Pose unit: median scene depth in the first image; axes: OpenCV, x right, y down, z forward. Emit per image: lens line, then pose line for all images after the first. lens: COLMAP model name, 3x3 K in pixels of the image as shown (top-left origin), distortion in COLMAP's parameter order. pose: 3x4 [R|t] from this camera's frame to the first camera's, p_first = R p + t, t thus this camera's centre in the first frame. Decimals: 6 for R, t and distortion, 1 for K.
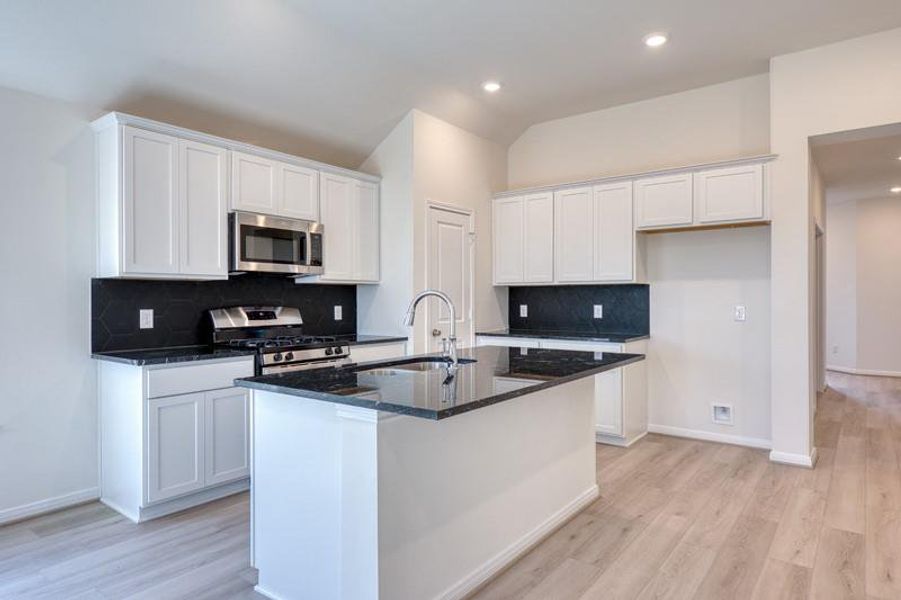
lens RADIAL K [[539.8, 0, 451.6], [0, 539.8, 300.3], [0, 0, 1]] dist [-0.000932, 0.005357]
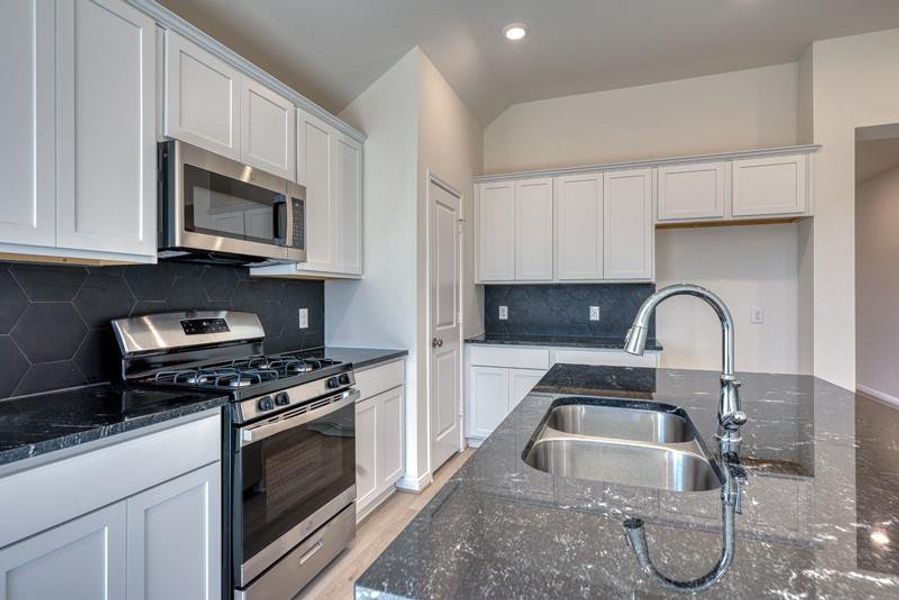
lens RADIAL K [[457.8, 0, 447.3], [0, 457.8, 297.5], [0, 0, 1]] dist [0.004559, -0.001488]
pose [[0.955171, 0.002692, 0.296041, -0.239185], [-0.001742, 0.999992, -0.003475, -0.003149], [-0.296048, 0.002803, 0.955169, 0.415549]]
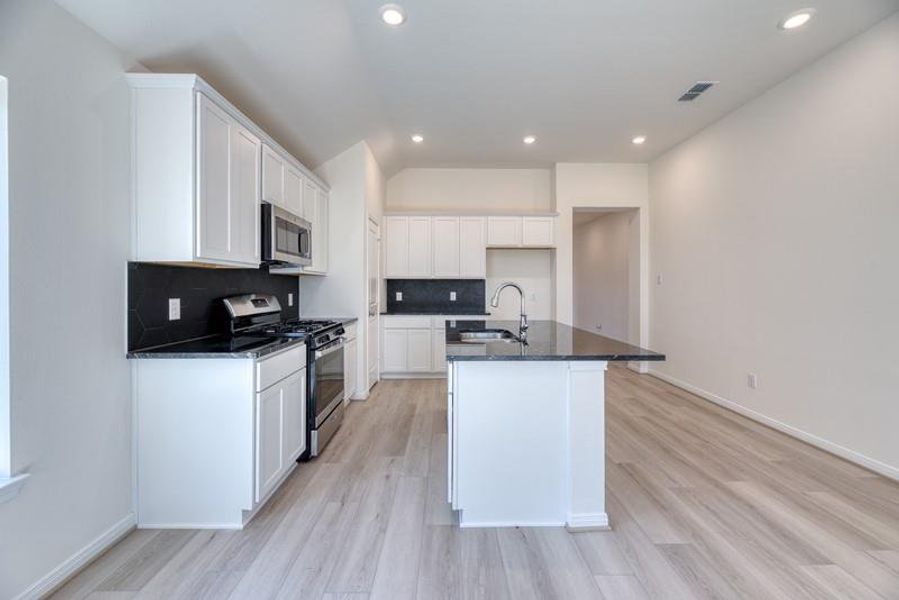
lens RADIAL K [[371.4, 0, 451.2], [0, 371.4, 287.7], [0, 0, 1]] dist [0.006769, -0.001528]
pose [[0.782080, 0.004538, 0.623161, -0.500849], [-0.002563, 0.999988, -0.004065, 0.000353], [-0.623172, 0.001582, 0.782083, 0.196911]]
